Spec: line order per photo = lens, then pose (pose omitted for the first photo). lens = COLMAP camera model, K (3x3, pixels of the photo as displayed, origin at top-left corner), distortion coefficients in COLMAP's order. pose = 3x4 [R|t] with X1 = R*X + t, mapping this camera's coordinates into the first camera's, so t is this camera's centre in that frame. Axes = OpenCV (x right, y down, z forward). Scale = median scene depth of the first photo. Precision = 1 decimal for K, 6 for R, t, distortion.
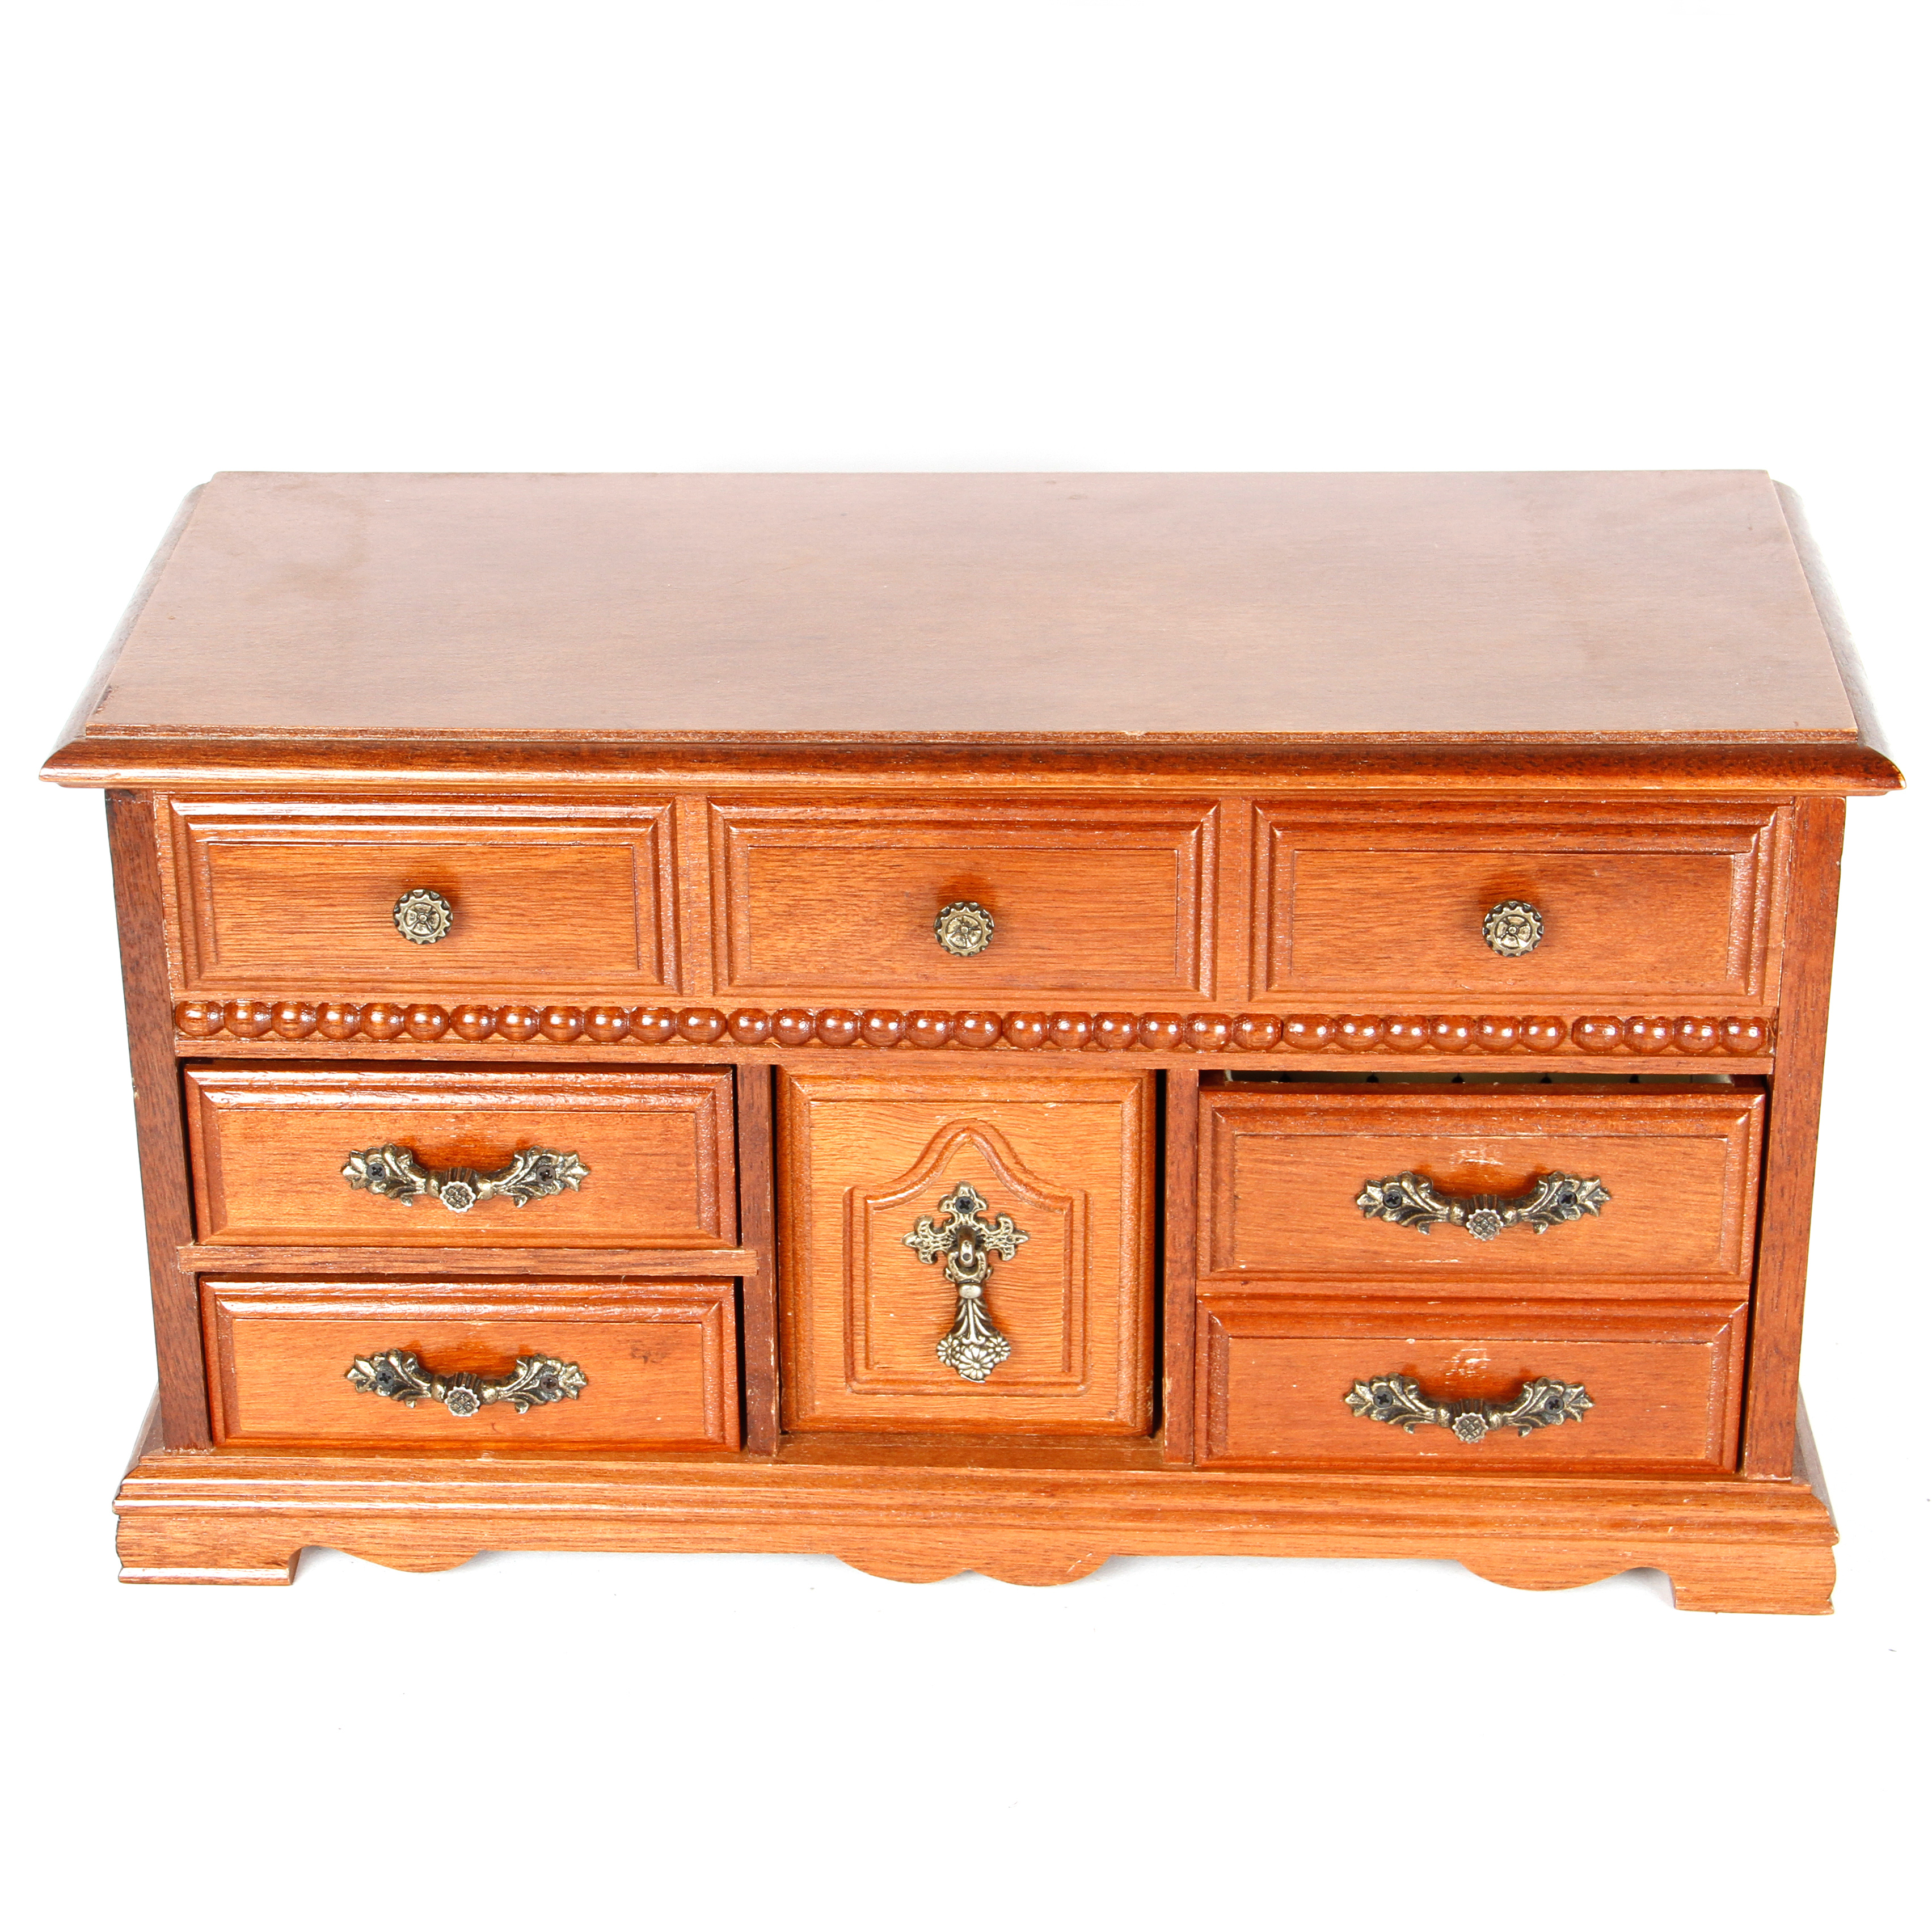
lens RADIAL K [[4429.7, 0, 817.4], [0, 4429.7, 967.2], [0, 0, 1]] dist [0.060736, 0.836356]
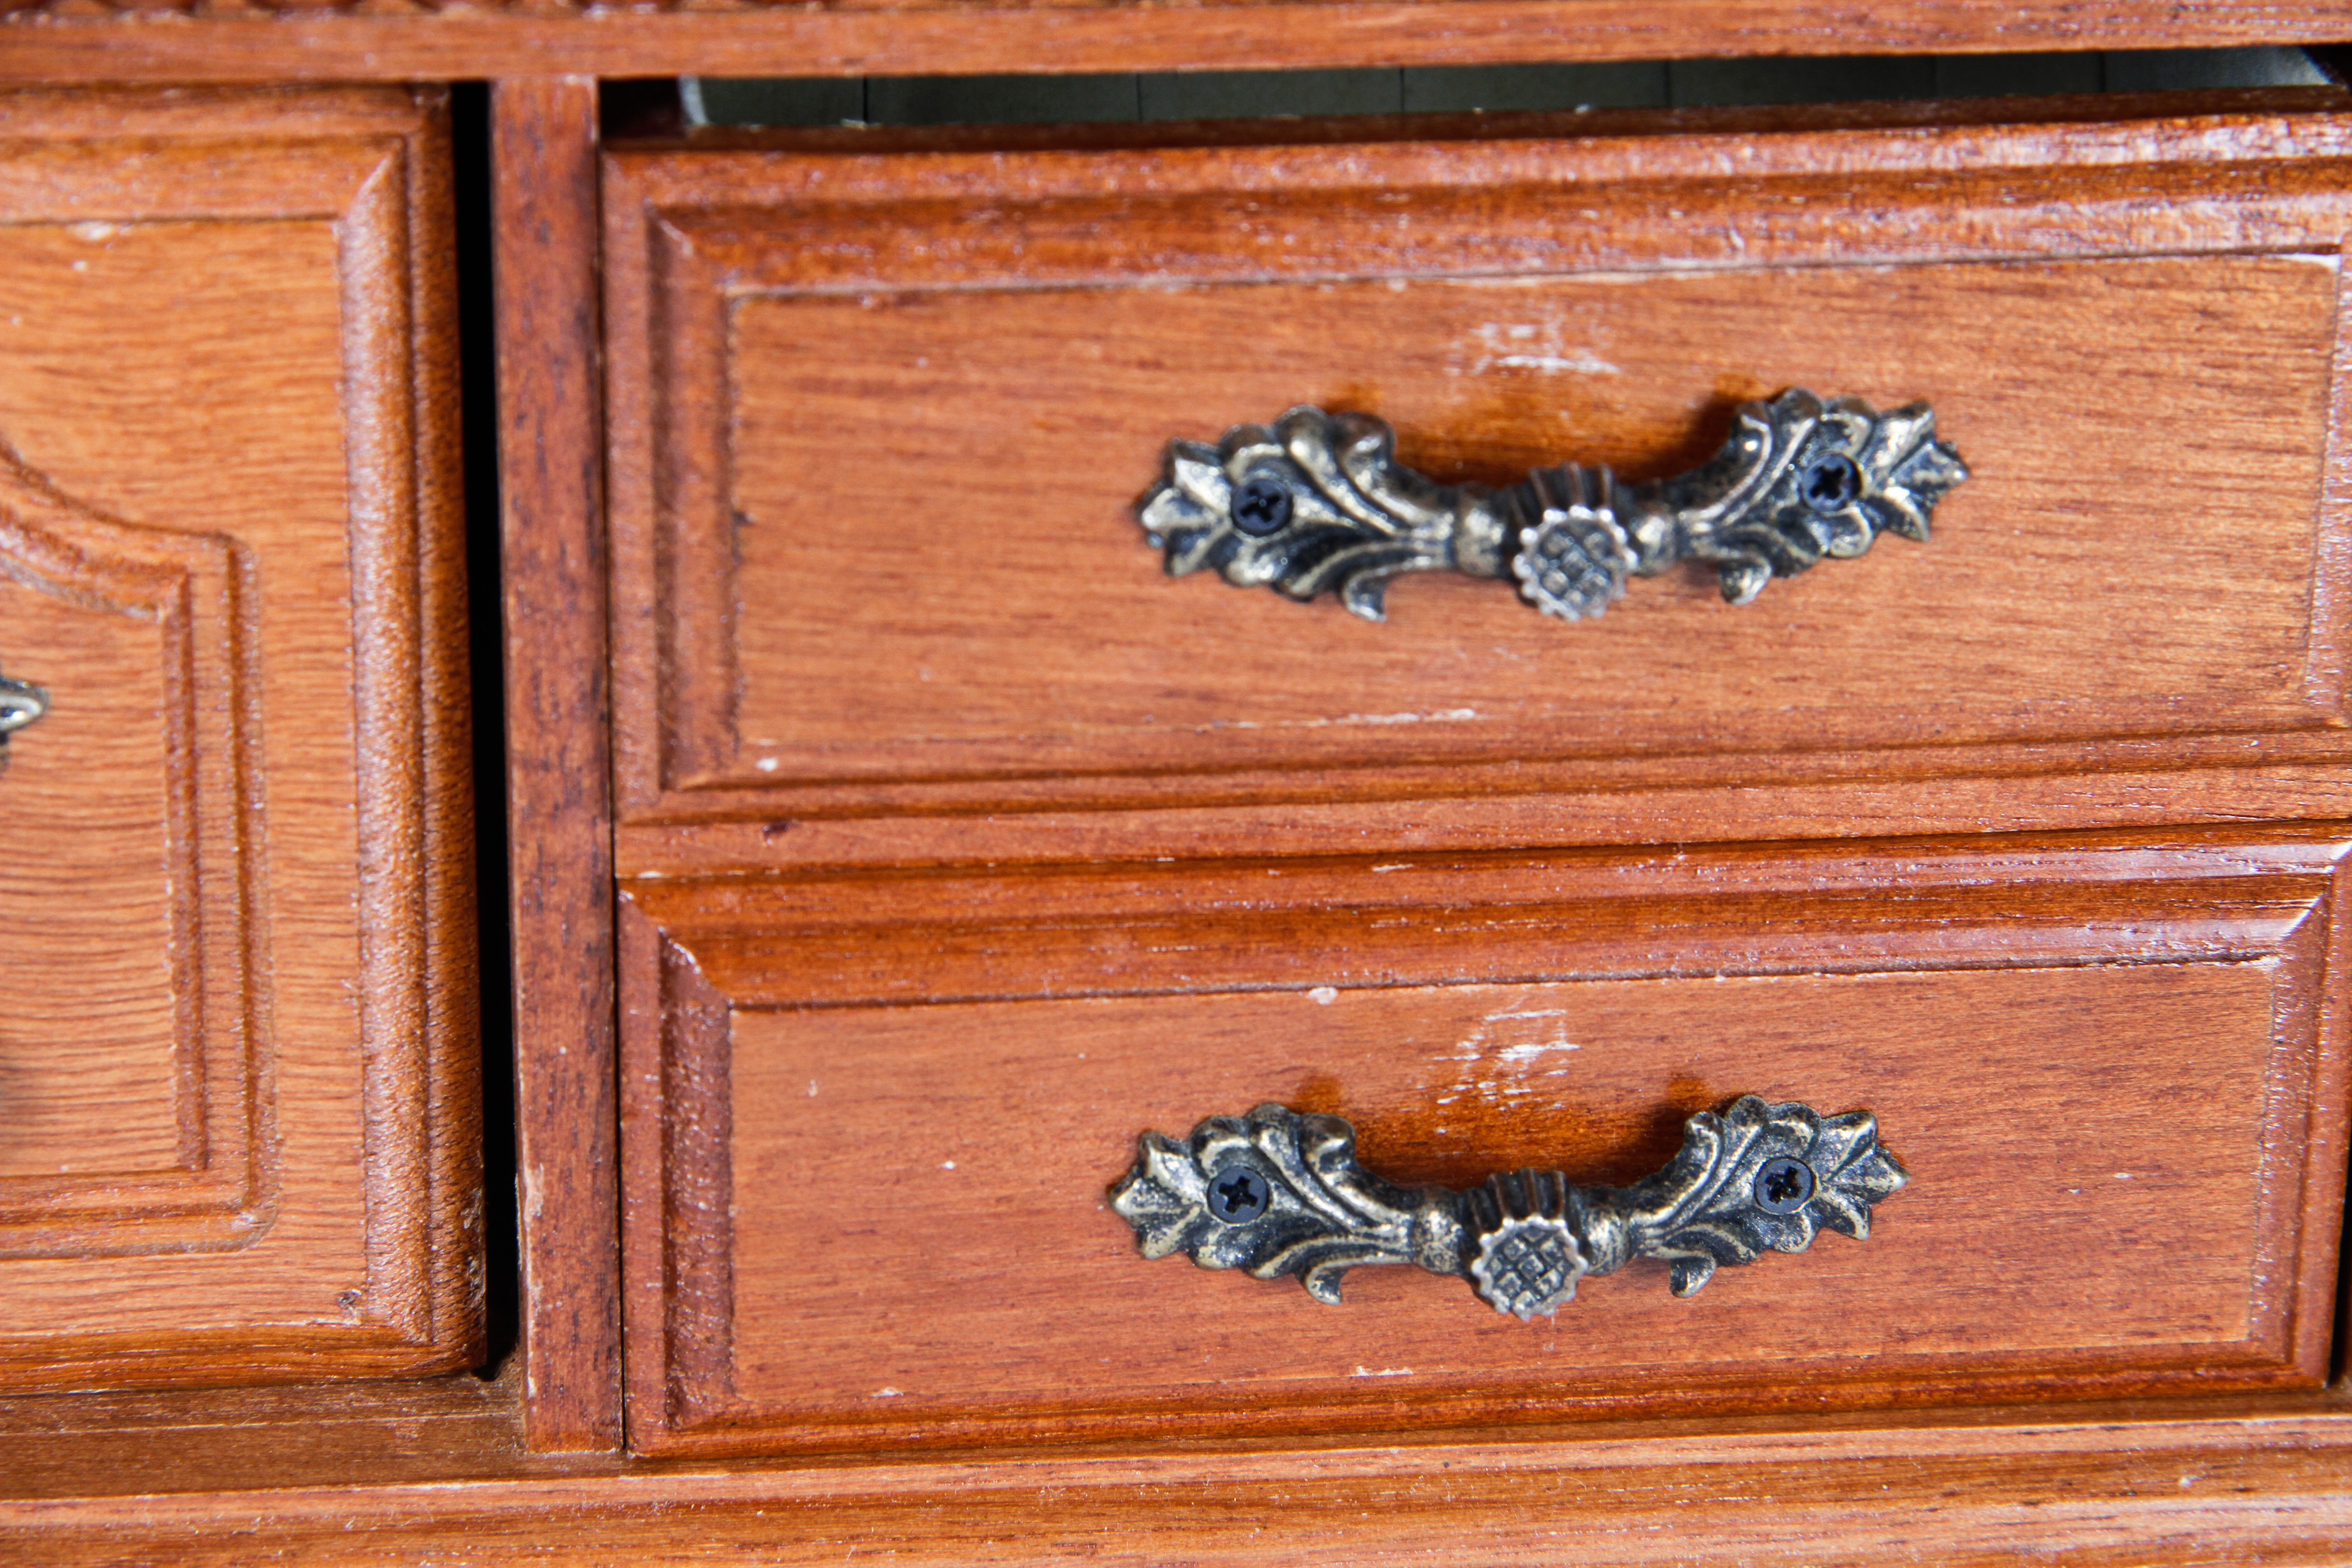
lens RADIAL K [[7698.0, 0, 1176.0], [0, 7698.0, 784.0], [0, 0, 1]] dist [0.313939, -2.648529]
pose [[0.985801, -0.036125, 0.163985, 0.038379], [0.038033, 0.999240, -0.008511, 0.075583], [-0.163553, 0.014627, 0.986426, 0.490864]]
